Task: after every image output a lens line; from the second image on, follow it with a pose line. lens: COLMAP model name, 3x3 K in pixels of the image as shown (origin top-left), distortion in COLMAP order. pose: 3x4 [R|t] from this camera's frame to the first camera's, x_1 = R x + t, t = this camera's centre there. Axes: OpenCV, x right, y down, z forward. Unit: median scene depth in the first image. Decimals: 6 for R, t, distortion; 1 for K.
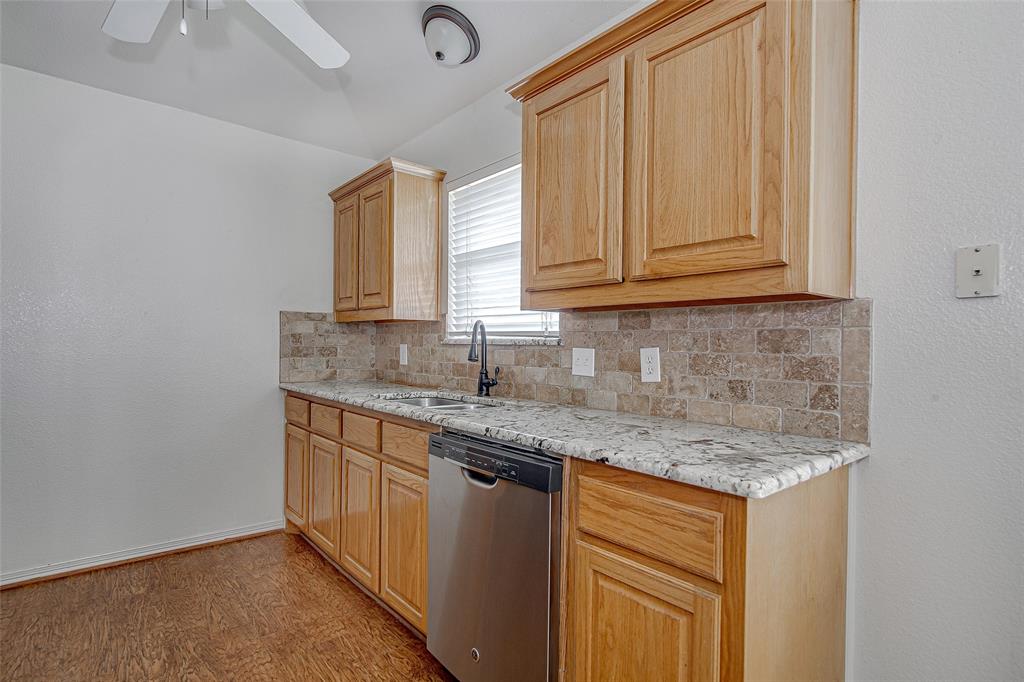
lens RADIAL K [[519.7, 0, 509.8], [0, 519.7, 349.5], [0, 0, 1]] dist [-0.001765, -0.000012]
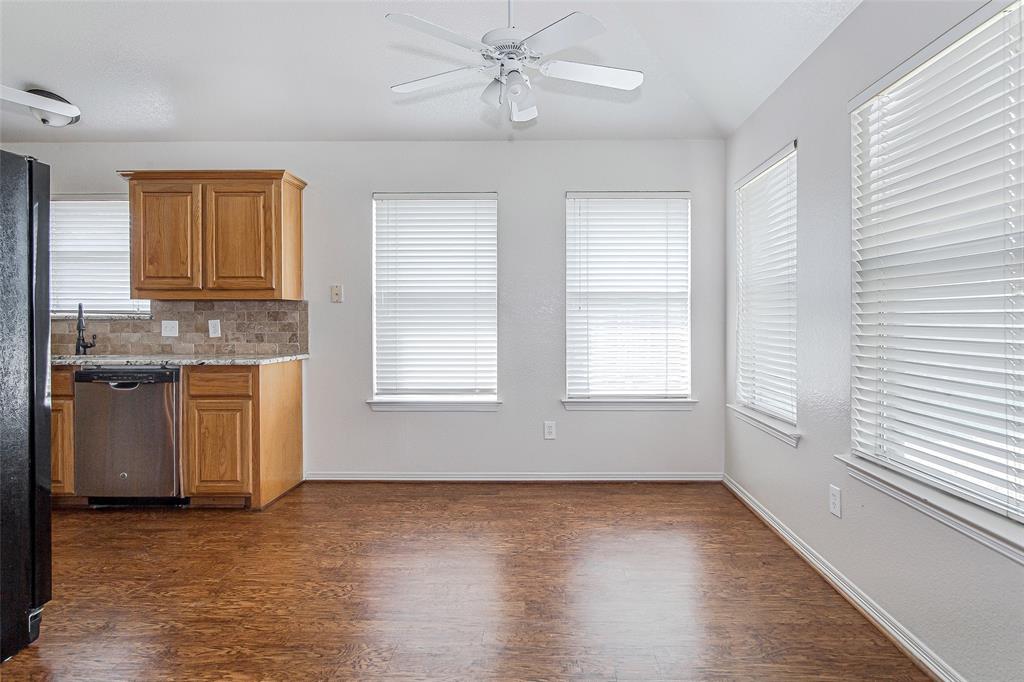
lens RADIAL K [[539.4, 0, 541.1], [0, 539.4, 324.2], [0, 0, 1]] dist [-0.000718, 0.000411]
pose [[0.648395, -0.017315, 0.761107, -0.416876], [0.015953, 0.999831, 0.009156, 0.012064], [-0.761137, 0.006206, 0.648561, -1.097413]]
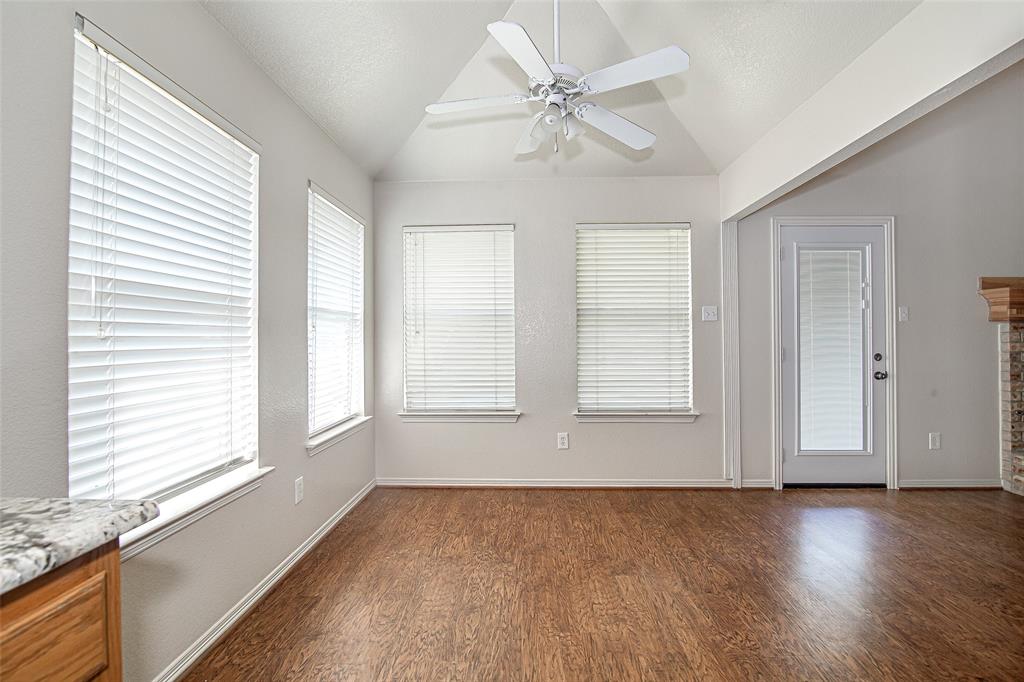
lens RADIAL K [[471.5, 0, 510.0], [0, 471.5, 336.1], [0, 0, 1]] dist [-0.001168, -0.000334]
pose [[-0.744310, -0.004711, 0.667817, -0.211610], [0.000771, 0.999968, 0.007912, -0.008037], [-0.667833, 0.006404, -0.744283, 0.517176]]
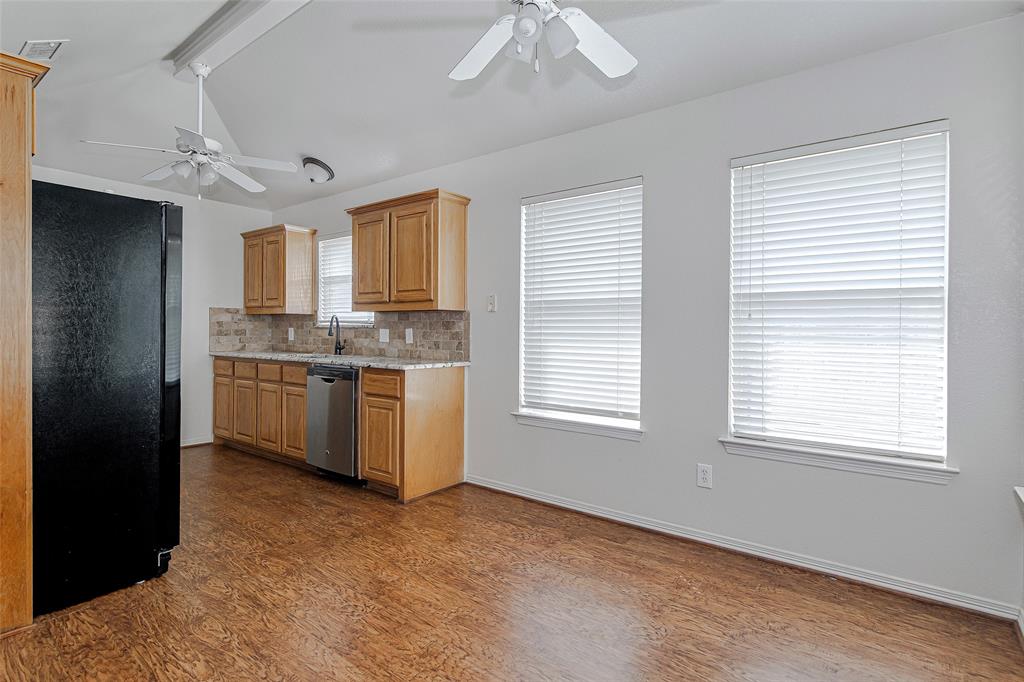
lens RADIAL K [[515.2, 0, 510.5], [0, 515.2, 331.7], [0, 0, 1]] dist [0.000261, 0.000256]
pose [[0.976143, -0.004147, 0.217089, 0.180613], [0.005170, 0.999978, -0.004145, 0.018921], [-0.217067, 0.005168, 0.976143, -1.122695]]
